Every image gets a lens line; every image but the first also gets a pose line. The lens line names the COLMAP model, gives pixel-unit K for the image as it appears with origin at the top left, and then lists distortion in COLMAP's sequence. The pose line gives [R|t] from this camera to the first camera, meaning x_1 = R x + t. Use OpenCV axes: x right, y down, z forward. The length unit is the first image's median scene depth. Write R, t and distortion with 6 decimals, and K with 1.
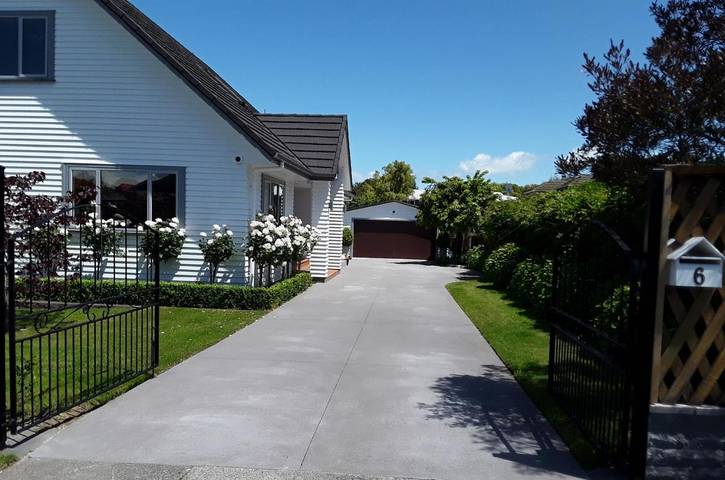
lens RADIAL K [[583.3, 0, 363.0], [0, 583.3, 253.5], [0, 0, 1]] dist [0.139684, -0.216133]
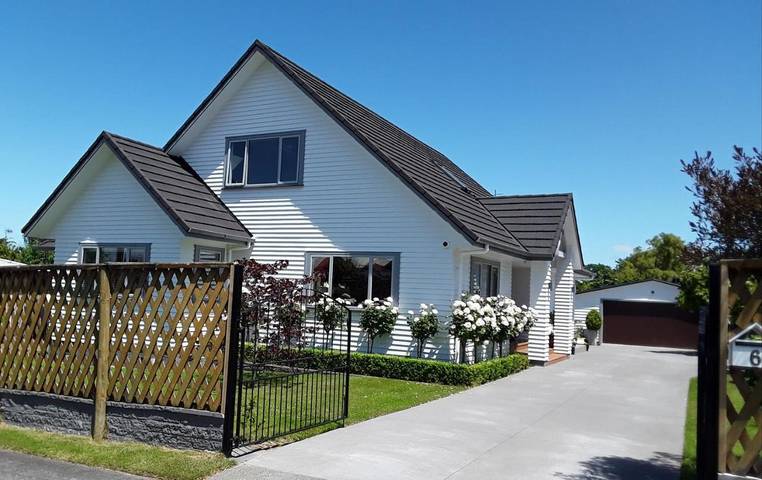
lens RADIAL K [[643.0, 0, 381.0], [0, 643.0, 240.0], [0, 0, 1]] dist [0.035638, -0.004497]
pose [[0.927200, -0.021911, -0.373925, 0.126745], [-0.033594, 0.989400, -0.141276, 0.005209], [0.373057, 0.143553, 0.916636, -0.144065]]
